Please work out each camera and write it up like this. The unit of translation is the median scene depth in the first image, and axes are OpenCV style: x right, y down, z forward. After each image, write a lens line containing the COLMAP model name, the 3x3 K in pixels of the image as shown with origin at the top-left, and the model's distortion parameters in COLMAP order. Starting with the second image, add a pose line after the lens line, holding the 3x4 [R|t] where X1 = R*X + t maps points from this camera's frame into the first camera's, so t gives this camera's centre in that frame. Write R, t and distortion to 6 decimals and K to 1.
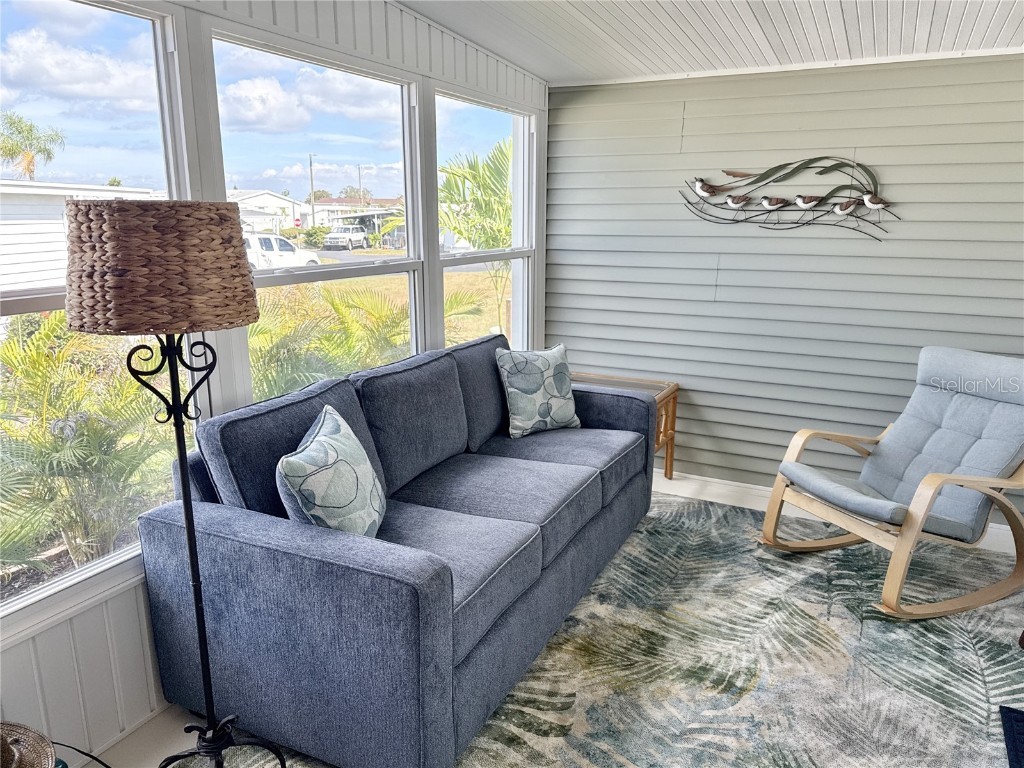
lens RADIAL K [[720.0, 0, 500.7], [0, 720.0, 382.2], [0, 0, 1]] dist [0.114099, -0.077151]
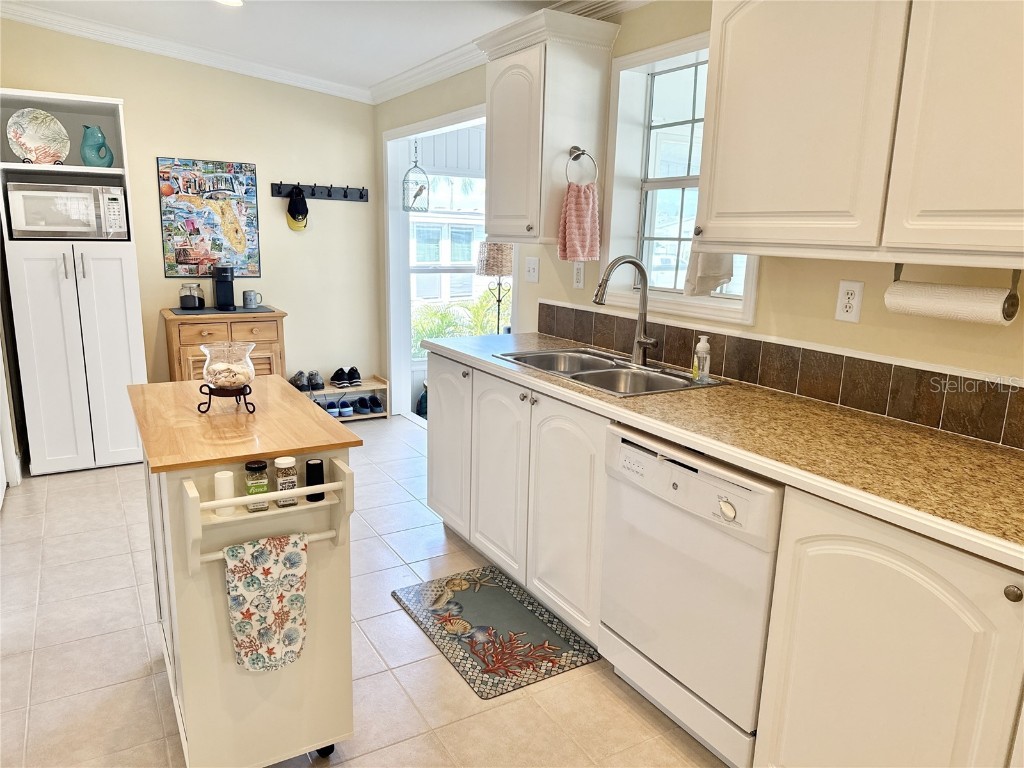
lens RADIAL K [[720.0, 0, 512.0], [0, 720.0, 385.7], [0, 0, 1]] dist [0.114099, -0.077151]
pose [[0.840527, 0.130429, -0.525836, 0.375011], [-0.142762, 0.989607, 0.017264, 0.093650], [0.522622, 0.060558, 0.850411, -0.476159]]
